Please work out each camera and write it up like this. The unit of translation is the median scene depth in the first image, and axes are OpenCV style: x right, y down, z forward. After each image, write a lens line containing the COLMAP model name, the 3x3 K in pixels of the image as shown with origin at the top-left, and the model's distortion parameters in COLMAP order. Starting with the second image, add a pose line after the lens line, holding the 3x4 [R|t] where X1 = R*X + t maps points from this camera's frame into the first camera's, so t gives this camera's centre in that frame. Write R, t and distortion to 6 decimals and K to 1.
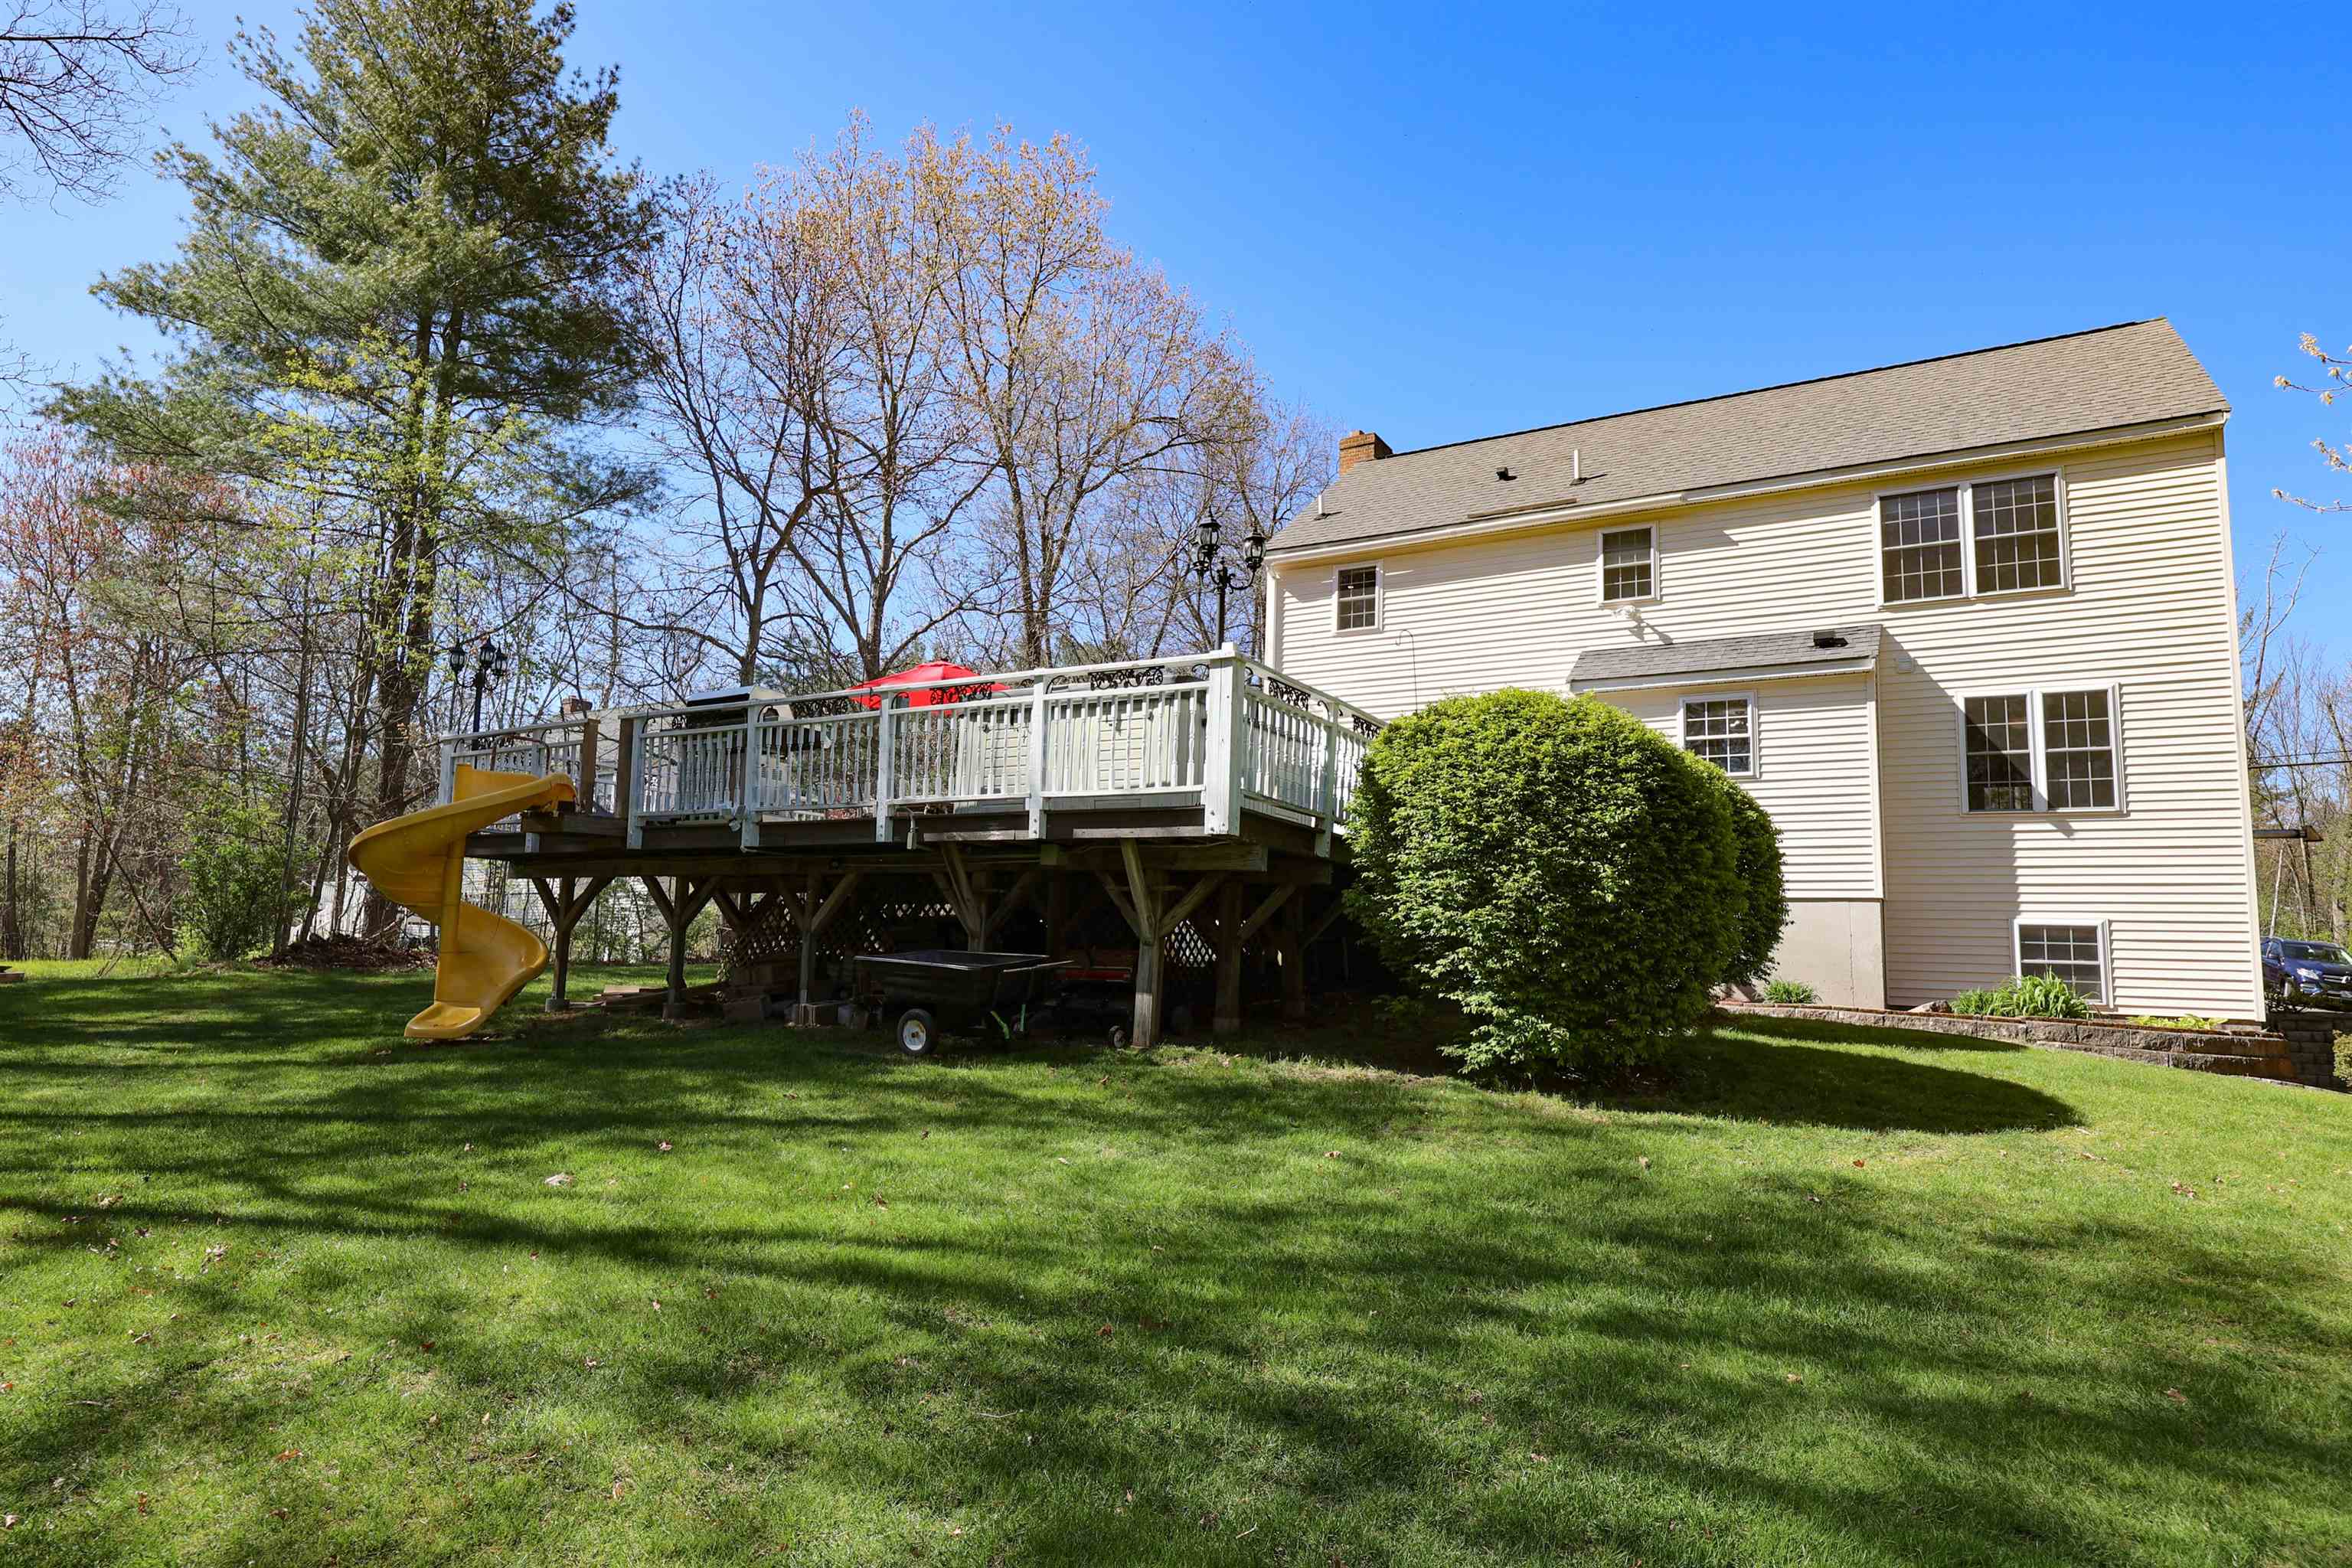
lens RADIAL K [[1302.1, 0, 1178.6], [0, 1302.1, 788.8], [0, 0, 1]] dist [0.001494, -0.002037]
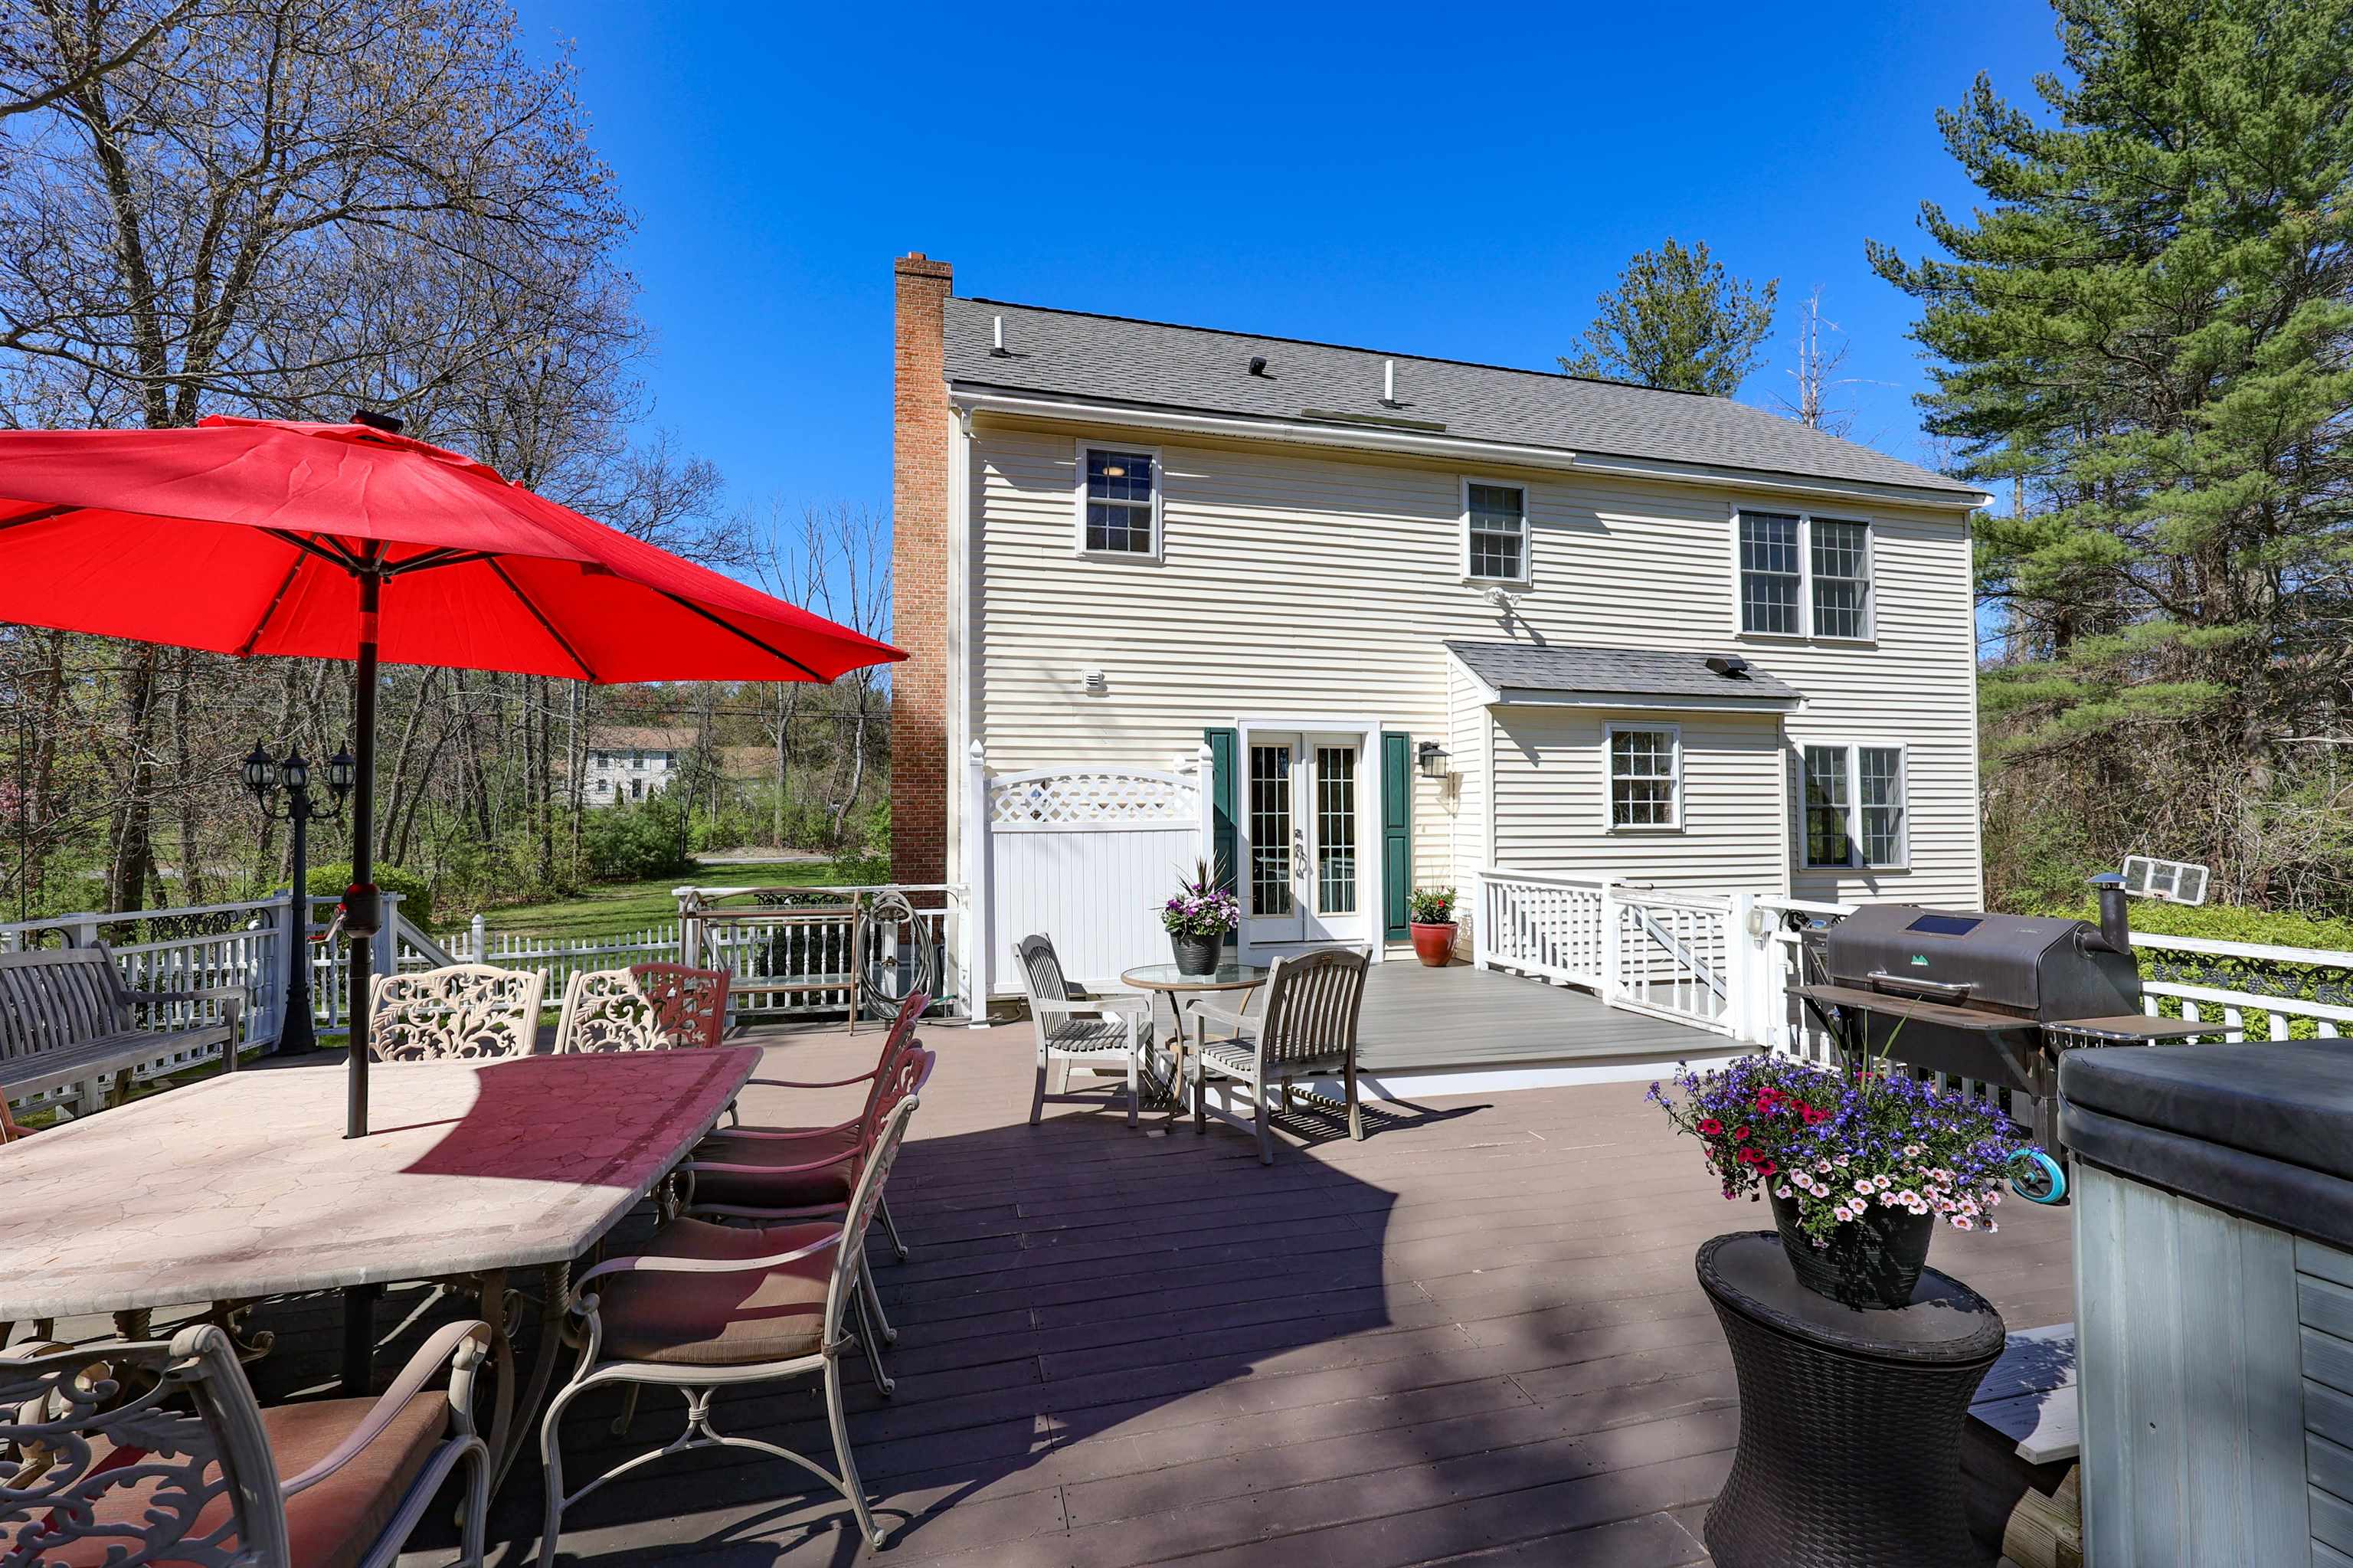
lens RADIAL K [[944.3, 0, 1185.0], [0, 944.3, 781.8], [0, 0, 1]] dist [0.000148, 0.000066]
pose [[0.707210, -0.005985, 0.706978, -0.205918], [-0.067170, 0.994872, 0.075615, -0.067187], [-0.703805, -0.100963, 0.703182, 0.858850]]
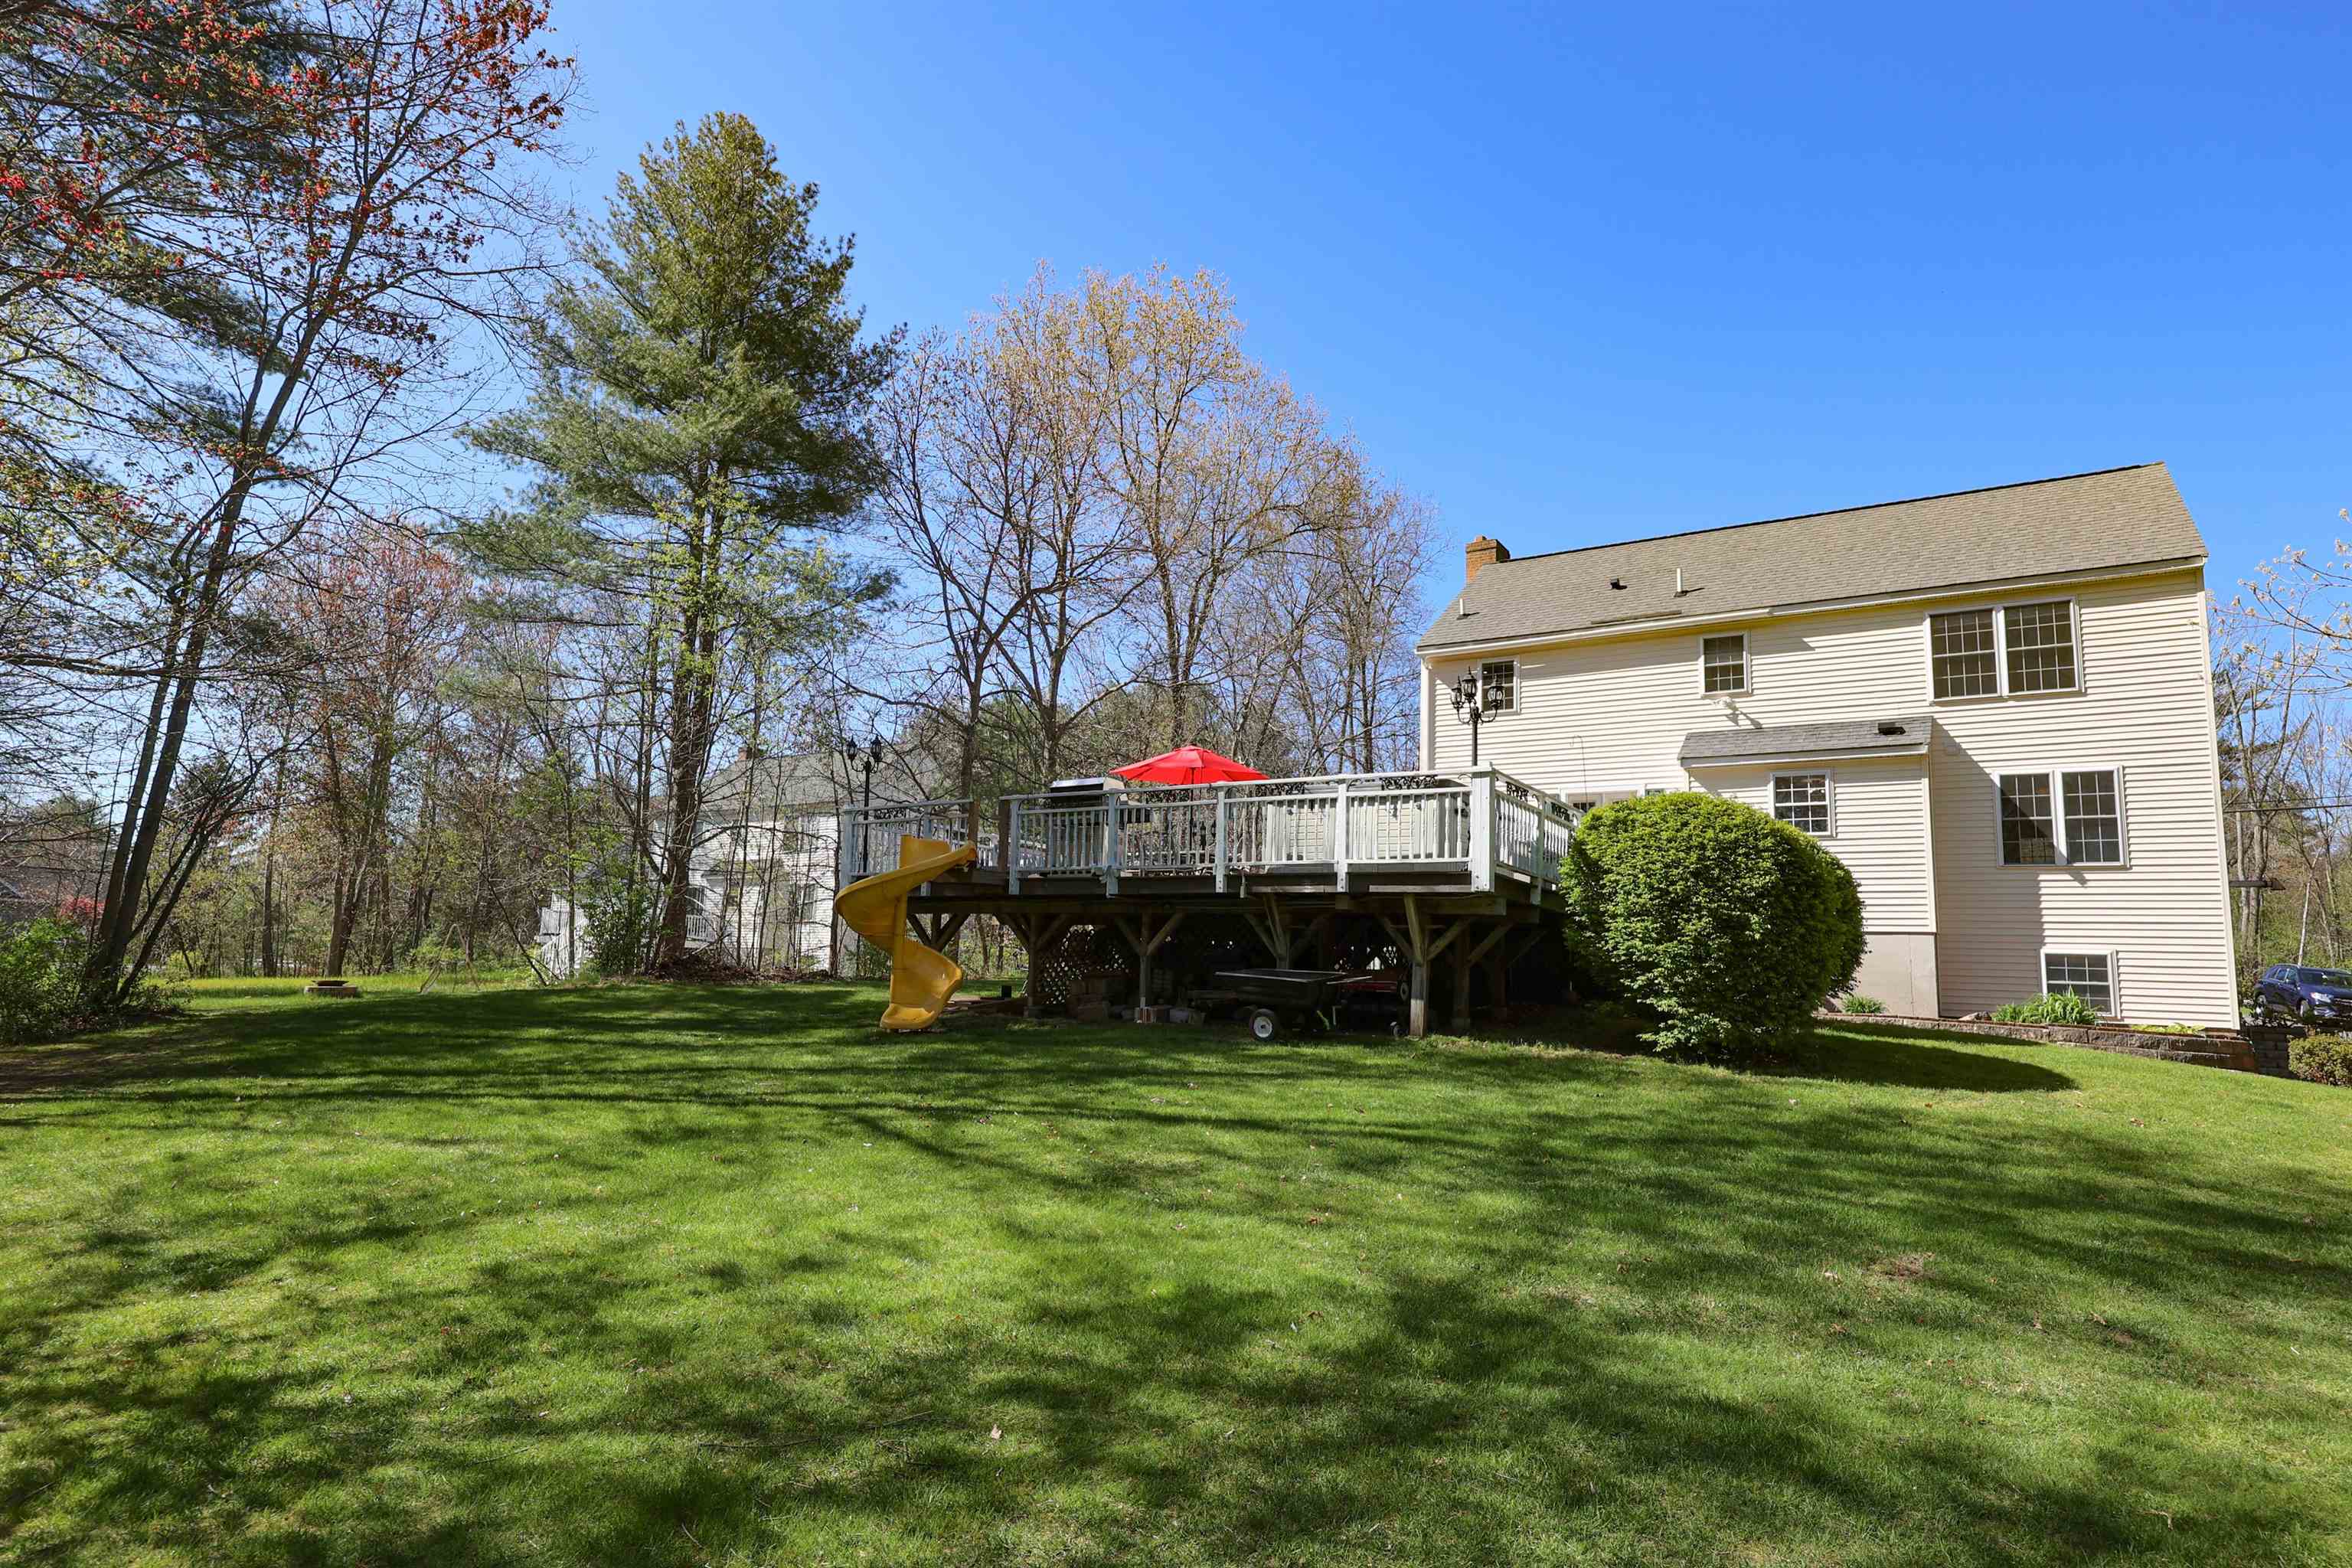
lens RADIAL K [[1256.9, 0, 1181.6], [0, 1256.9, 794.0], [0, 0, 1]] dist [-0.000564, 0.001223]
pose [[0.999232, -0.000242, -0.039183, -0.154395], [-0.000419, 0.999858, -0.016844, -0.031225], [0.039182, 0.016848, 0.999090, -0.270509]]
